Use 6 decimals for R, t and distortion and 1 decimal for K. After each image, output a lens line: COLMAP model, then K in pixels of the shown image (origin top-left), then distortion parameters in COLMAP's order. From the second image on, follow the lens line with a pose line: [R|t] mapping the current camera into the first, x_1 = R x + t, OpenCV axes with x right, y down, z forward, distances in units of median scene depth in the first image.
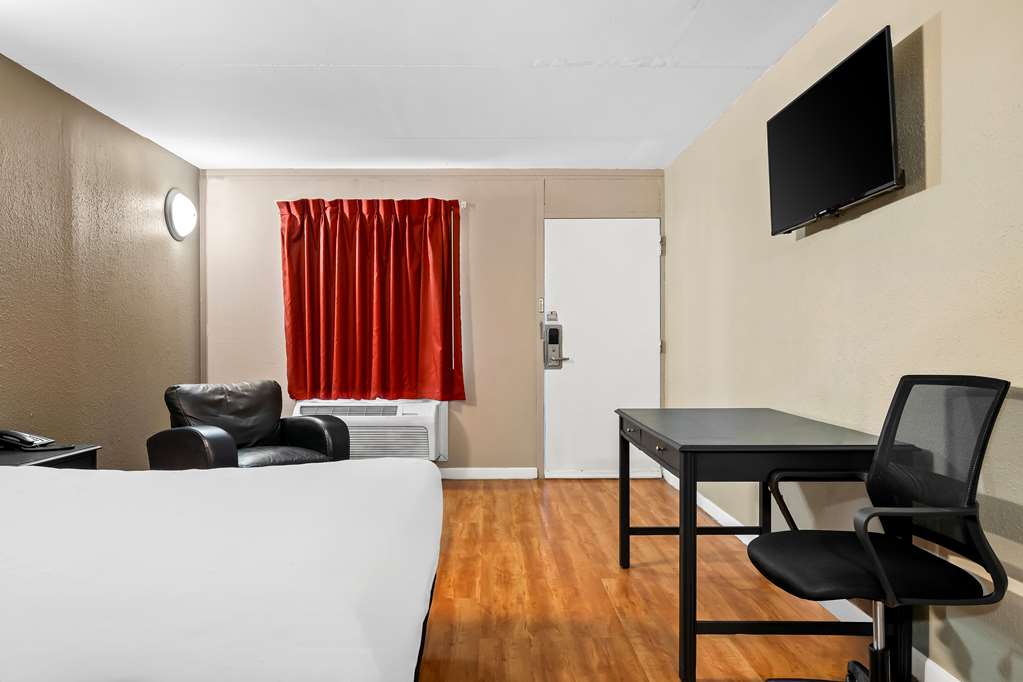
lens RADIAL K [[697.5, 0, 512.6], [0, 697.5, 341.7], [0, 0, 1]] dist [0.008164, -0.003046]
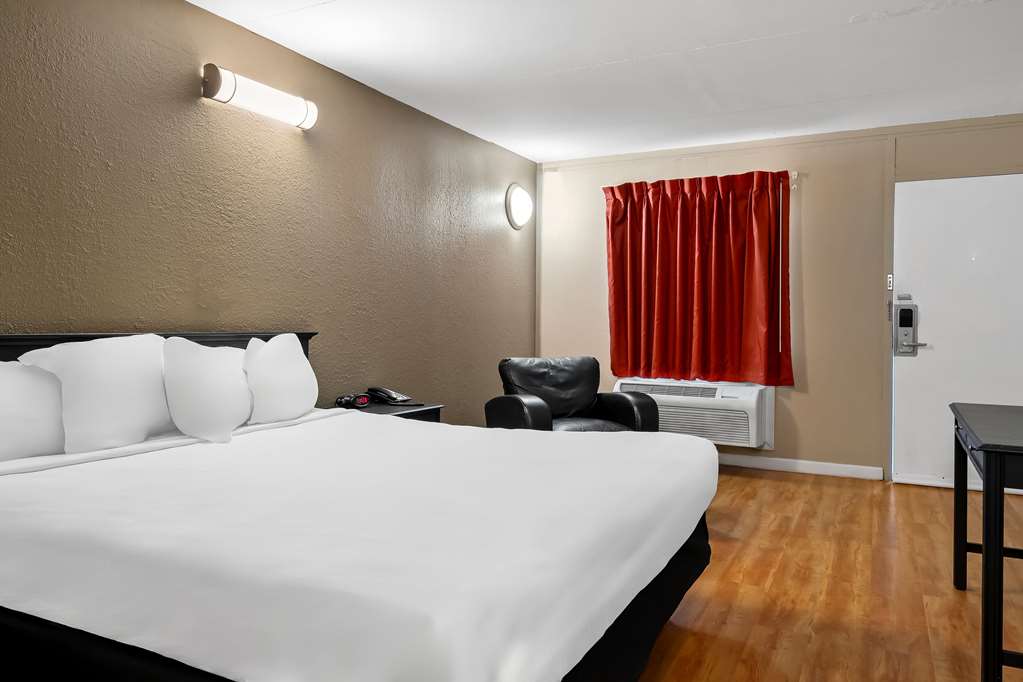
lens RADIAL K [[750.1, 0, 524.3], [0, 750.1, 318.3], [0, 0, 1]] dist [0.001362, -0.002271]
pose [[0.882832, 0.009961, -0.469583, 0.099344], [-0.012033, 0.999927, -0.001412, -0.000518], [0.469535, 0.006897, 0.882887, -0.056422]]
